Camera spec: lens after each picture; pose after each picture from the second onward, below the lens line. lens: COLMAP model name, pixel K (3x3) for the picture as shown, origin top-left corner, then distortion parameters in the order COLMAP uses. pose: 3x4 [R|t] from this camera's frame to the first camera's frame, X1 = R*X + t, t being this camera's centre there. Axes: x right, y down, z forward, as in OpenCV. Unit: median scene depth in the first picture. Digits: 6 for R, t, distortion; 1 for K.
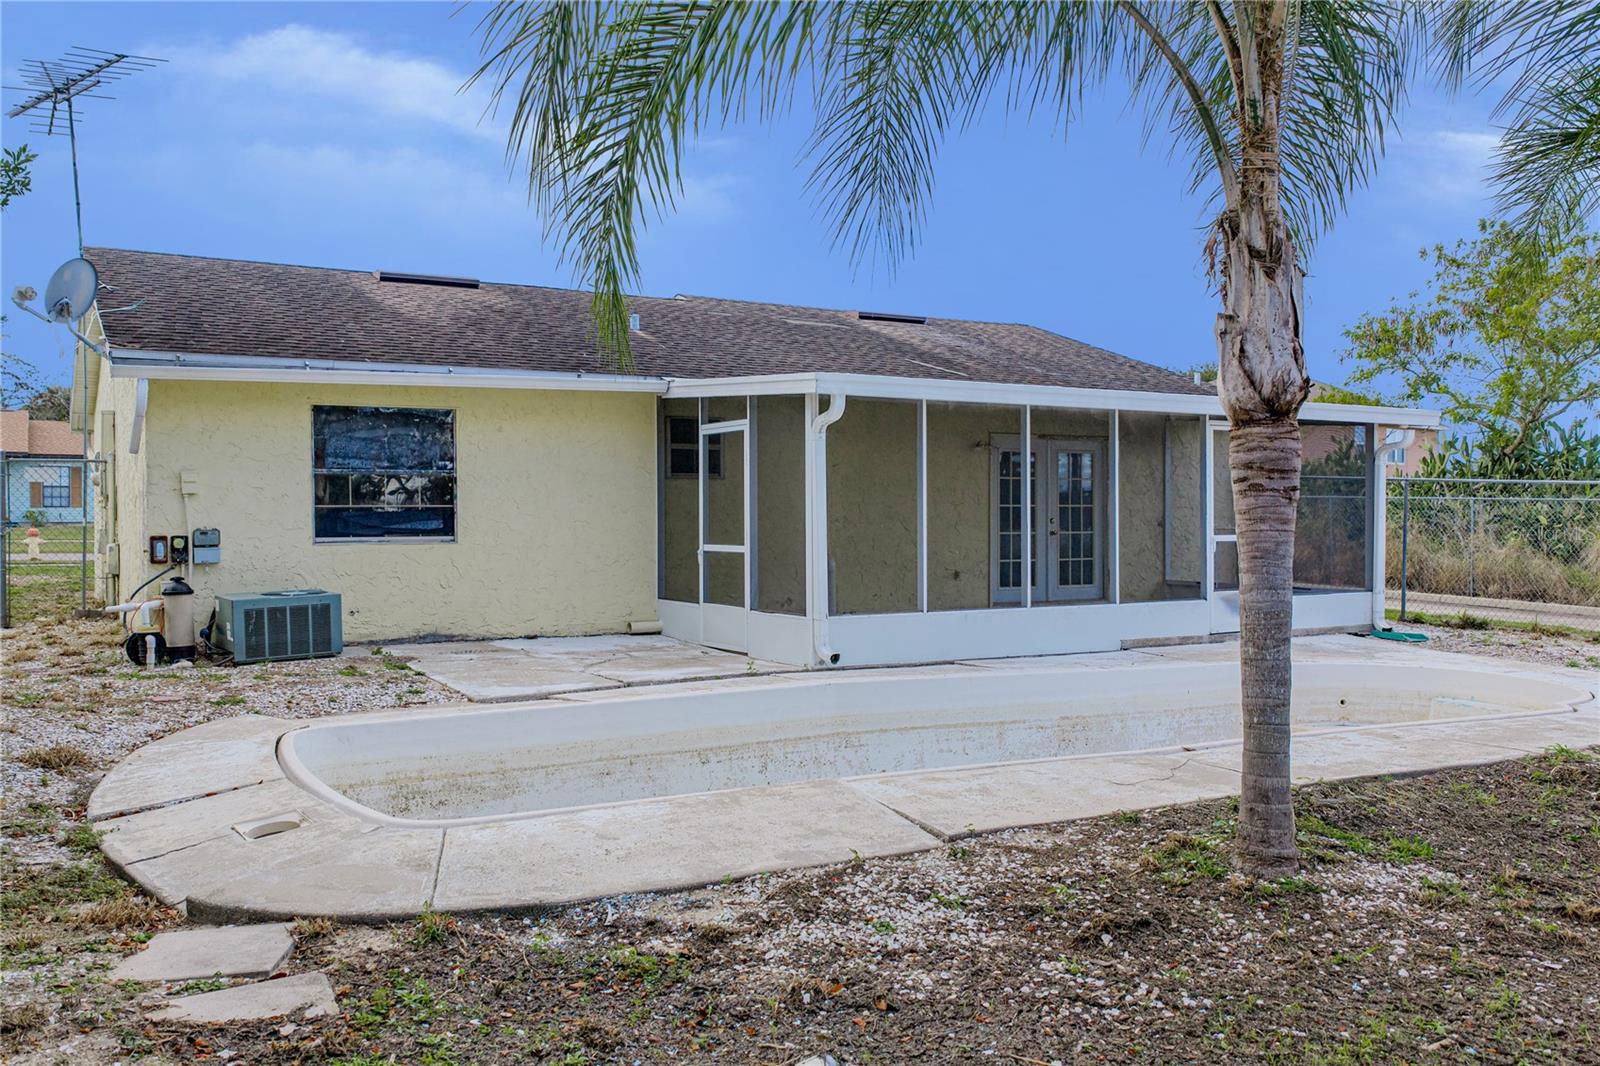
lens RADIAL K [[1362.5, 0, 798.6], [0, 1362.5, 538.3], [0, 0, 1]] dist [0.026007, -0.048166]
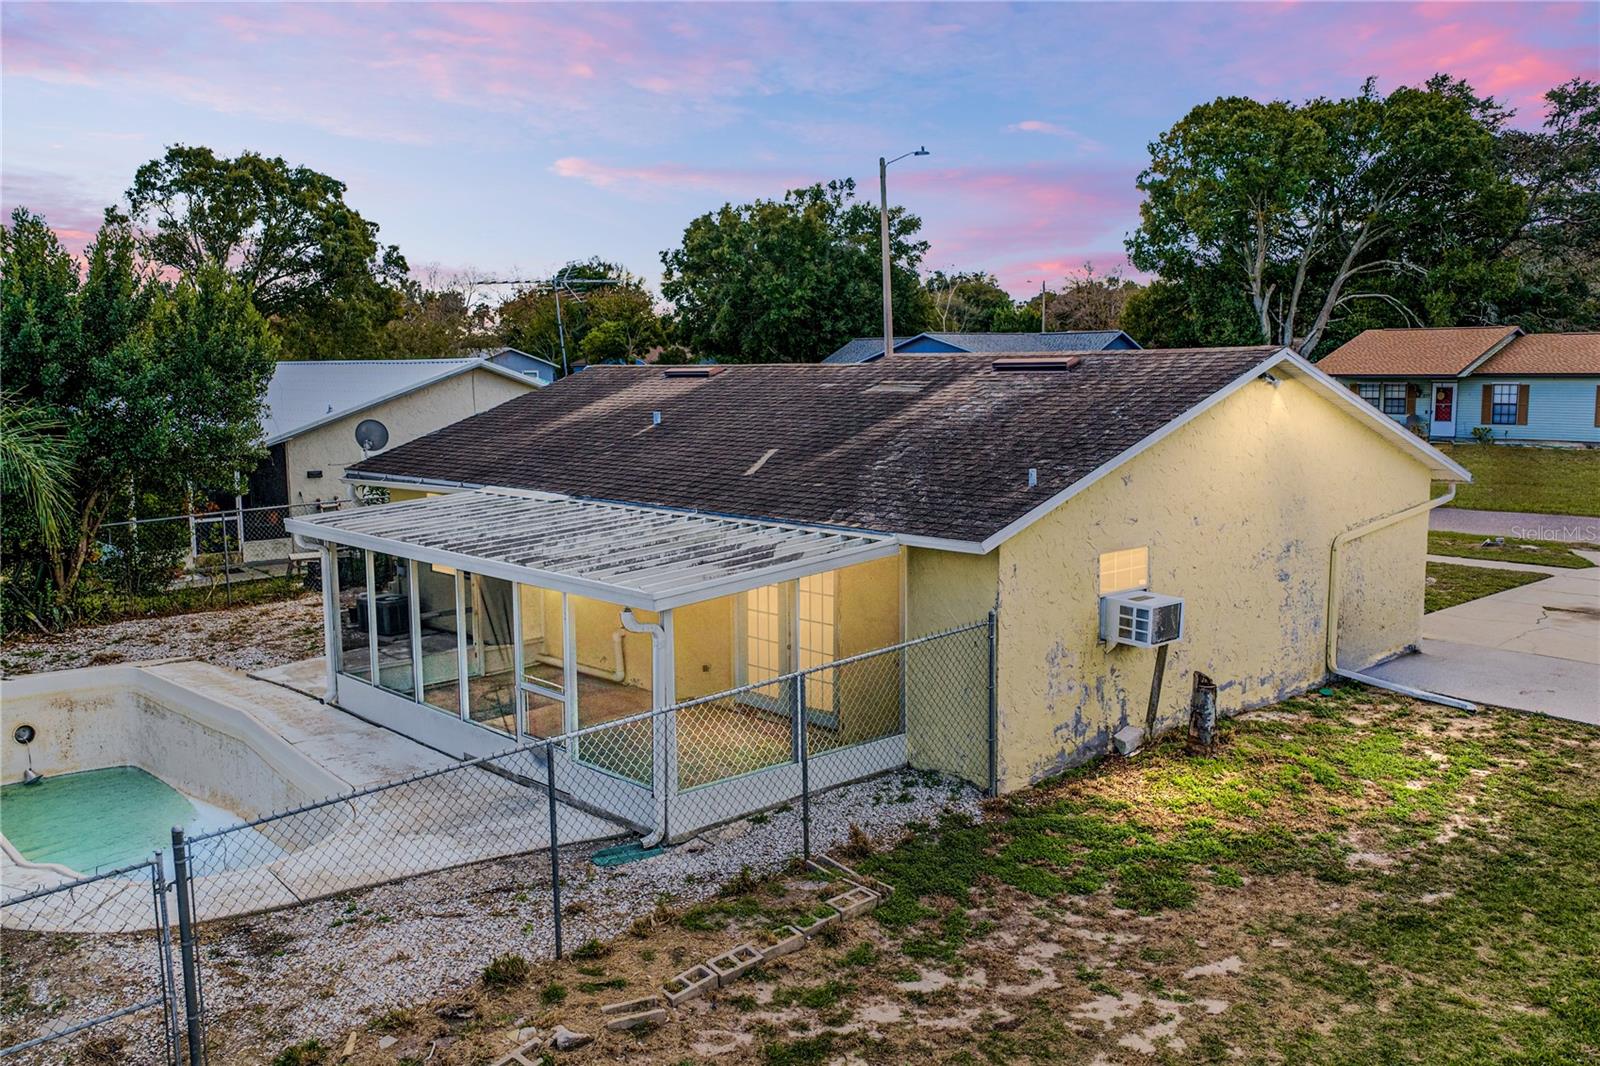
lens RADIAL K [[1362.5, 0, 798.6], [0, 1362.5, 538.3], [0, 0, 1]] dist [0.026007, -0.048166]
pose [[0.211085, 0.124237, -0.969540, 1.448796], [-0.006011, 0.992036, 0.125811, -0.261770], [0.977449, -0.020729, 0.210150, 1.082447]]
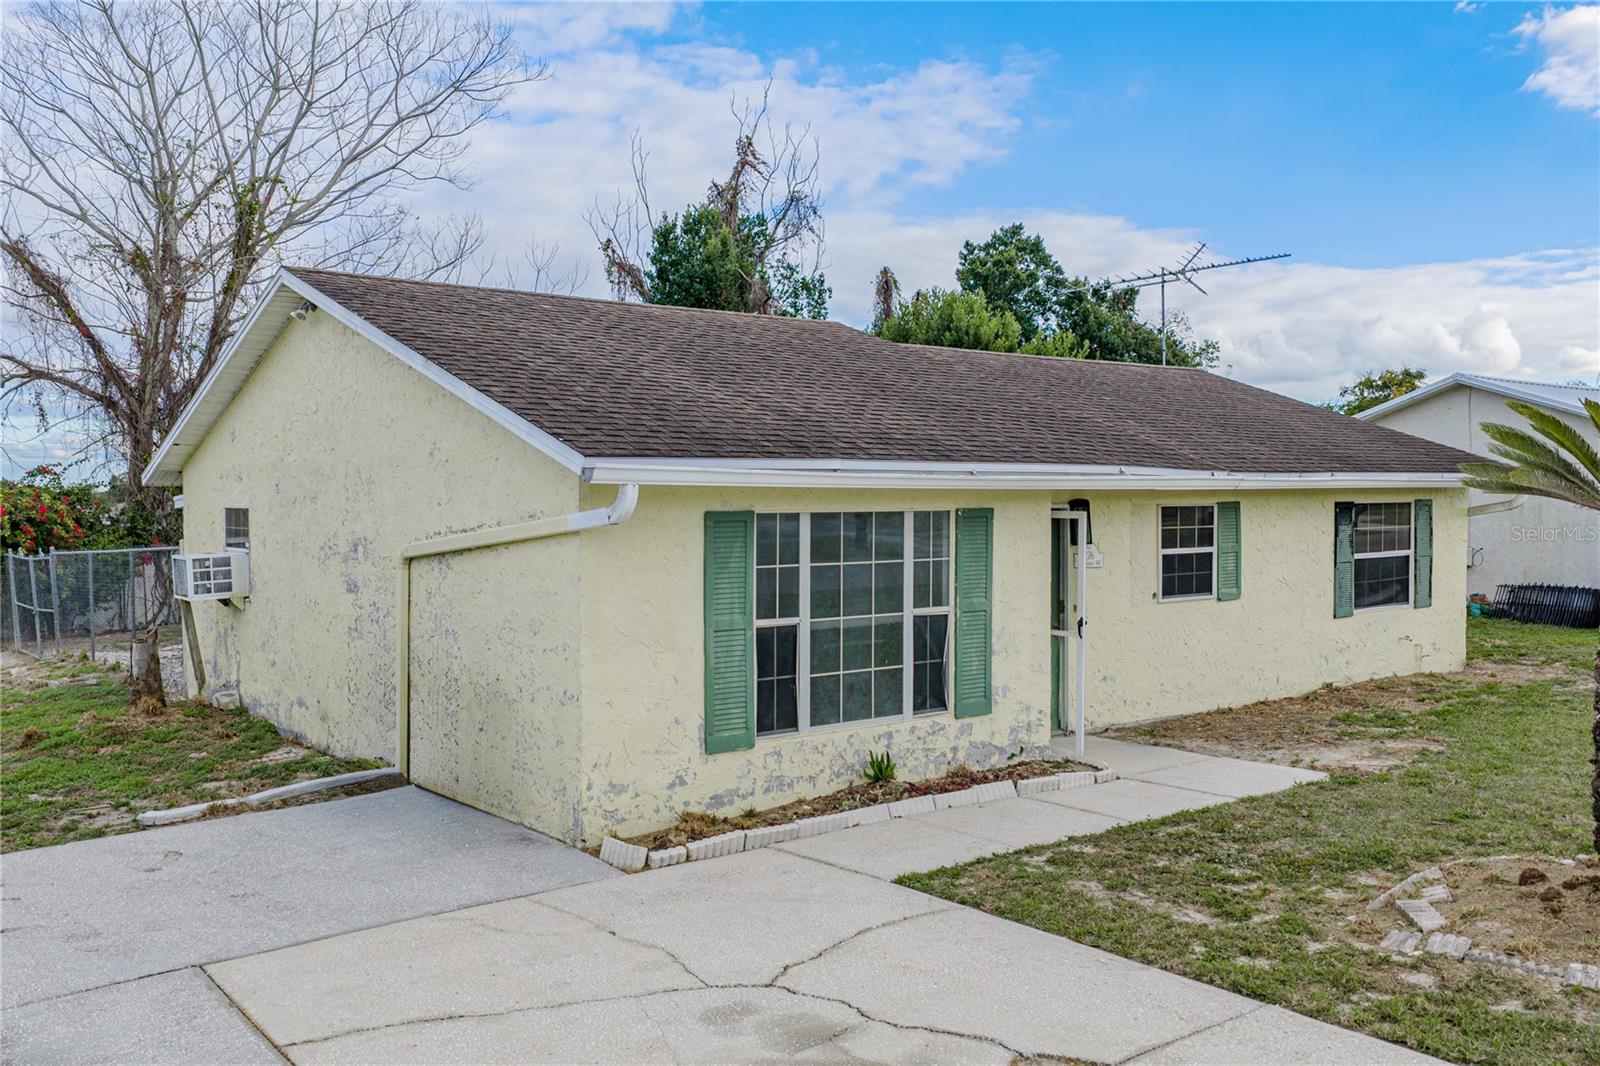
lens RADIAL K [[1362.5, 0, 798.6], [0, 1362.5, 538.3], [0, 0, 1]] dist [0.026007, -0.048166]
pose [[-0.989141, 0.010066, -0.146626, 0.084474], [0.003080, 0.998853, 0.047792, -0.135366], [0.146939, 0.046821, -0.988037, 2.803867]]
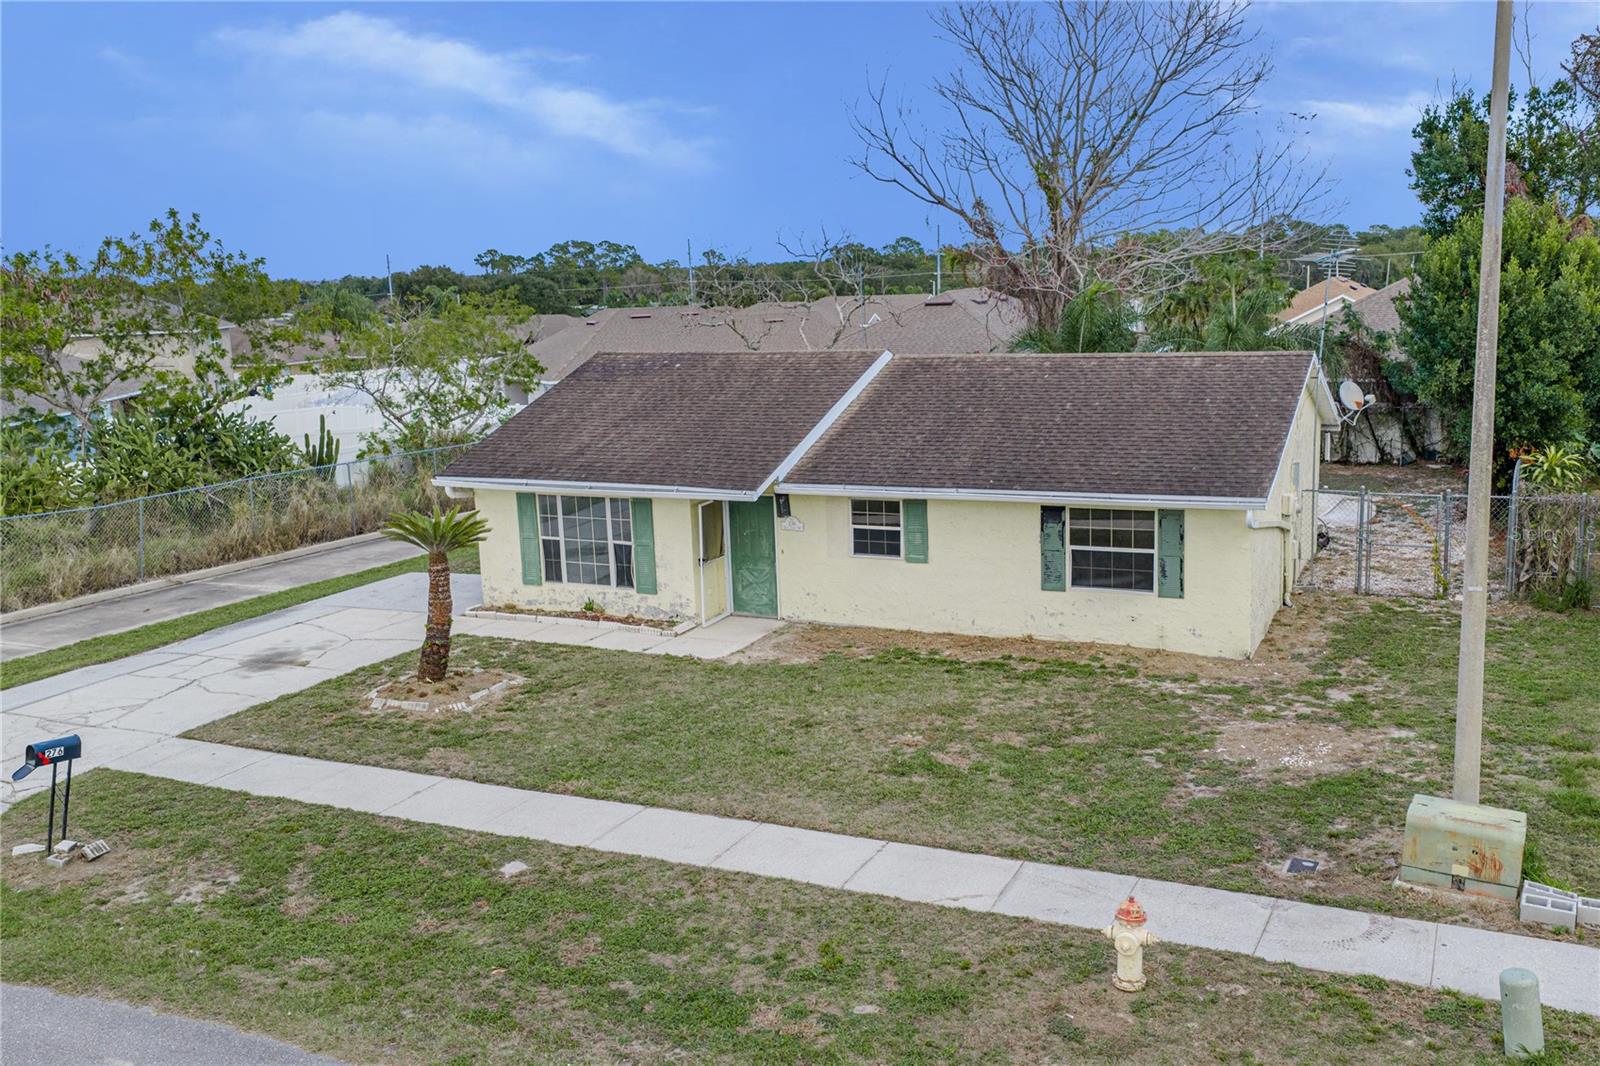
lens RADIAL K [[1435.3, 0, 797.7], [0, 1435.3, 537.9], [0, 0, 1]] dist [0.043755, -0.109808]
pose [[-0.570126, -0.131996, 0.810884, -1.833159], [0.048649, 0.979853, 0.193705, -0.422348], [-0.820116, 0.149885, -0.552218, 2.869083]]
